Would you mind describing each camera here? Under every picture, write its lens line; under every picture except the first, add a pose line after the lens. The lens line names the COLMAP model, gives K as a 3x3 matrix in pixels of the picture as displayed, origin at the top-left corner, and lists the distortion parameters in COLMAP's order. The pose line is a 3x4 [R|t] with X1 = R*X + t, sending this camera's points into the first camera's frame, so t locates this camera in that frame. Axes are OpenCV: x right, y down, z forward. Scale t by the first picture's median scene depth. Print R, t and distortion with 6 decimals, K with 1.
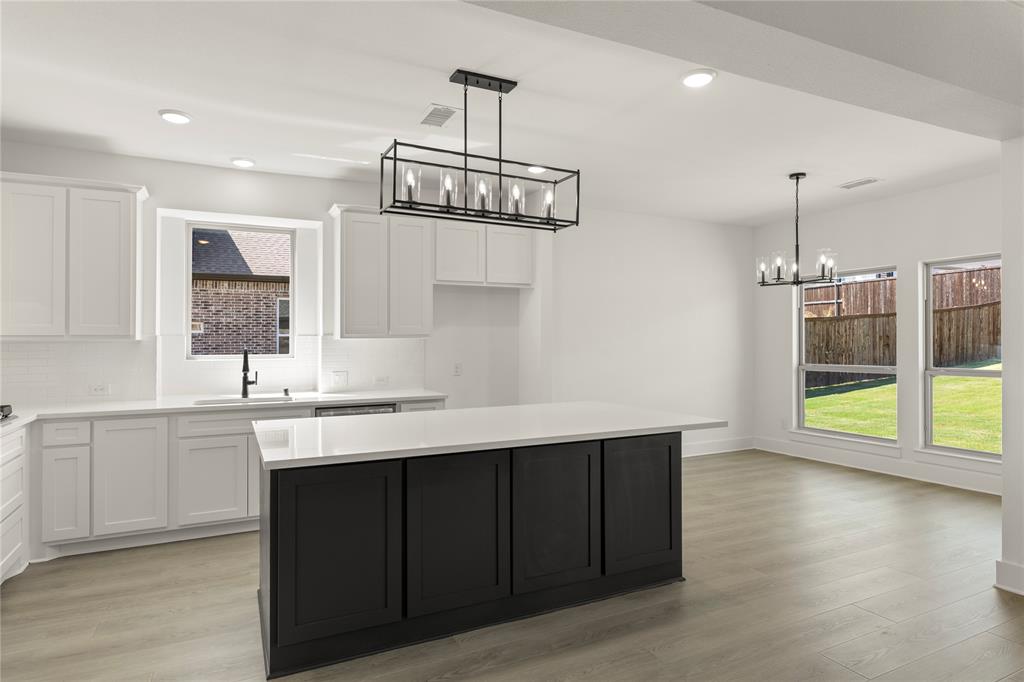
lens RADIAL K [[582.6, 0, 536.8], [0, 582.6, 336.7], [0, 0, 1]] dist [-0.002610, -0.000318]
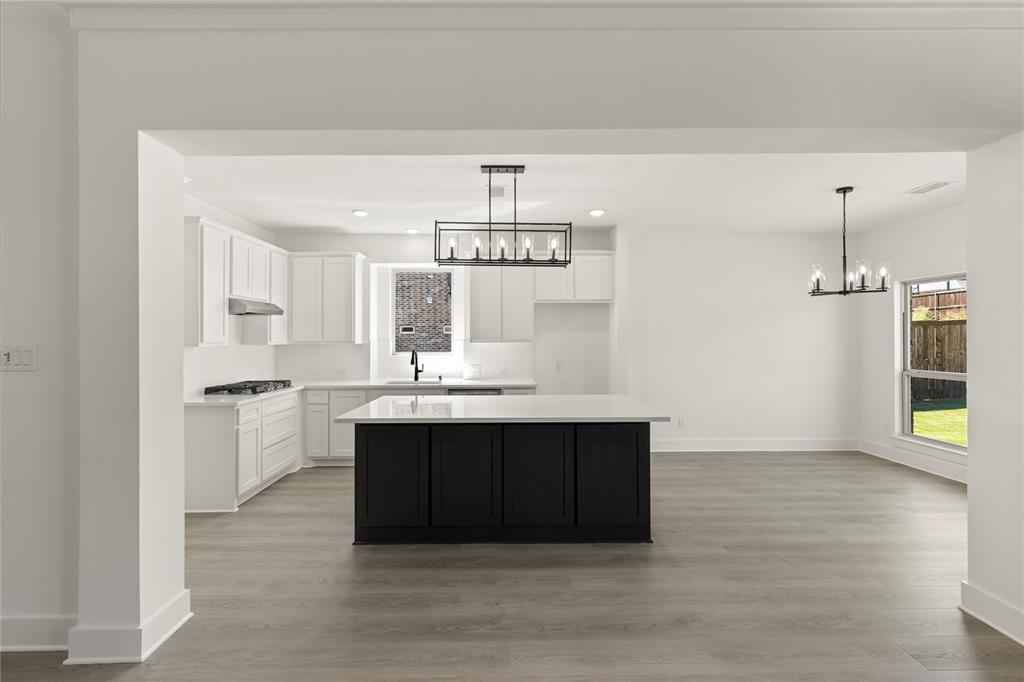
lens RADIAL K [[480.3, 0, 515.3], [0, 480.3, 335.9], [0, 0, 1]] dist [0.001151, 0.000029]
pose [[0.895101, 0.000538, -0.445863, 0.327050], [0.001445, 0.999991, 0.004108, -0.021270], [0.445861, -0.004321, 0.895092, -0.036127]]
